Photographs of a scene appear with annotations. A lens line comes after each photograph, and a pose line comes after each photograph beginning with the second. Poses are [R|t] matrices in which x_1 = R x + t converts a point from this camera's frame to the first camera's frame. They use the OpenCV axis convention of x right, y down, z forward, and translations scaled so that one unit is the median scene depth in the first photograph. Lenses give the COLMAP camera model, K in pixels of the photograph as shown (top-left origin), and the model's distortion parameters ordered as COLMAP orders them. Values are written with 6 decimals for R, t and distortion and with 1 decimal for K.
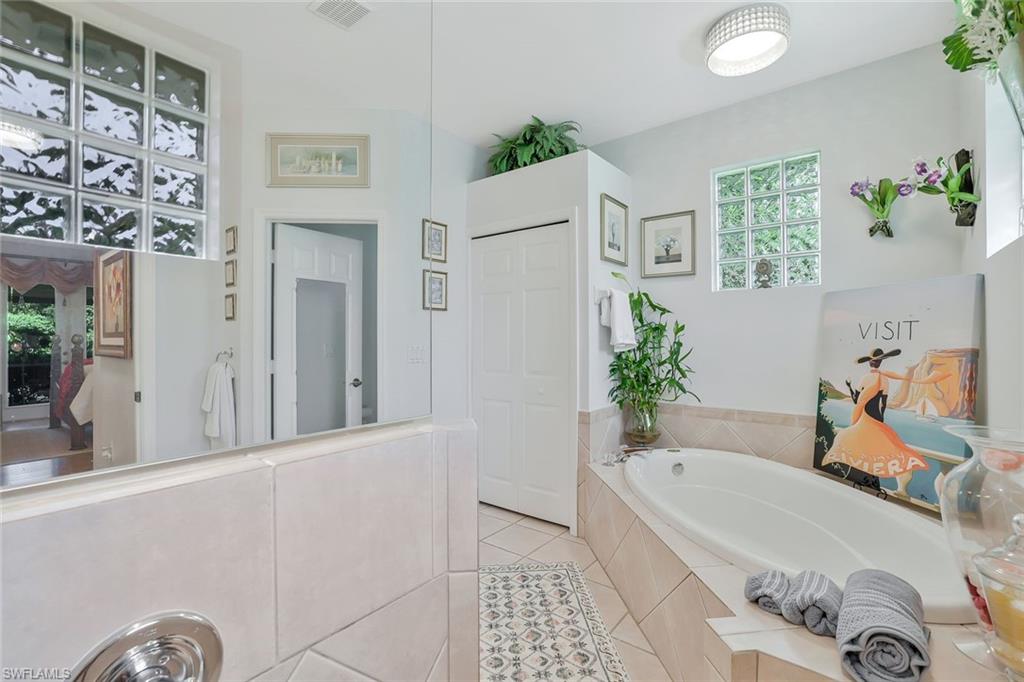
lens RADIAL K [[451.5, 0, 506.9], [0, 451.5, 336.0], [0, 0, 1]] dist [-0.043148, 0.018462]
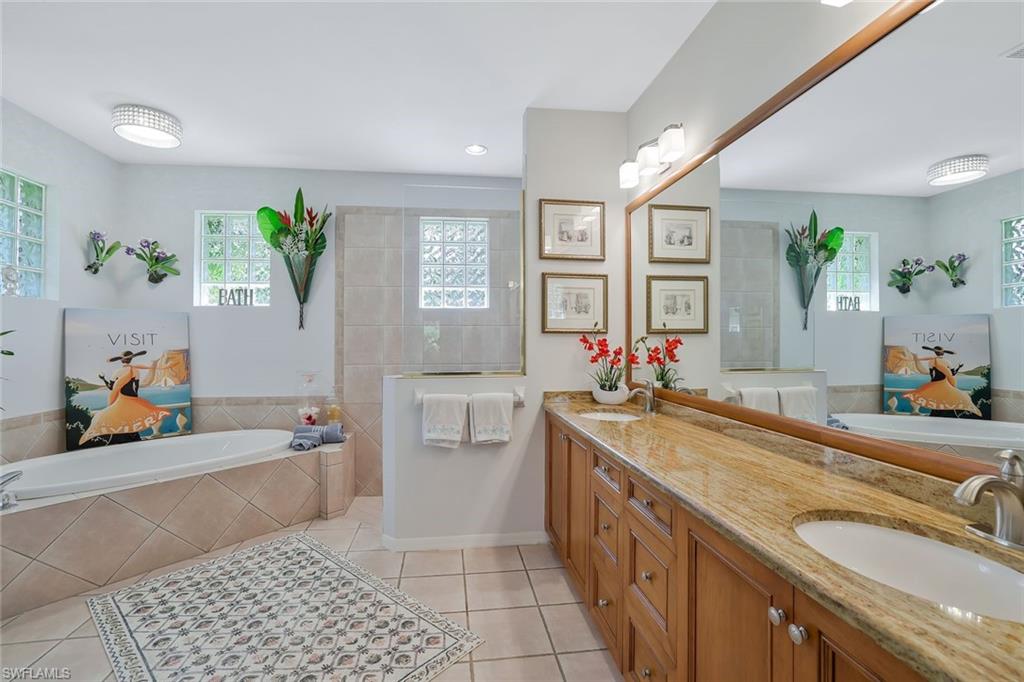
lens RADIAL K [[451.5, 0, 506.9], [0, 451.5, 336.0], [0, 0, 1]] dist [-0.043148, 0.018462]
pose [[-0.719070, 0.007413, 0.694898, -1.190621], [-0.003217, 0.999897, -0.013996, -0.006232], [-0.694930, -0.012299, -0.718972, 1.203194]]
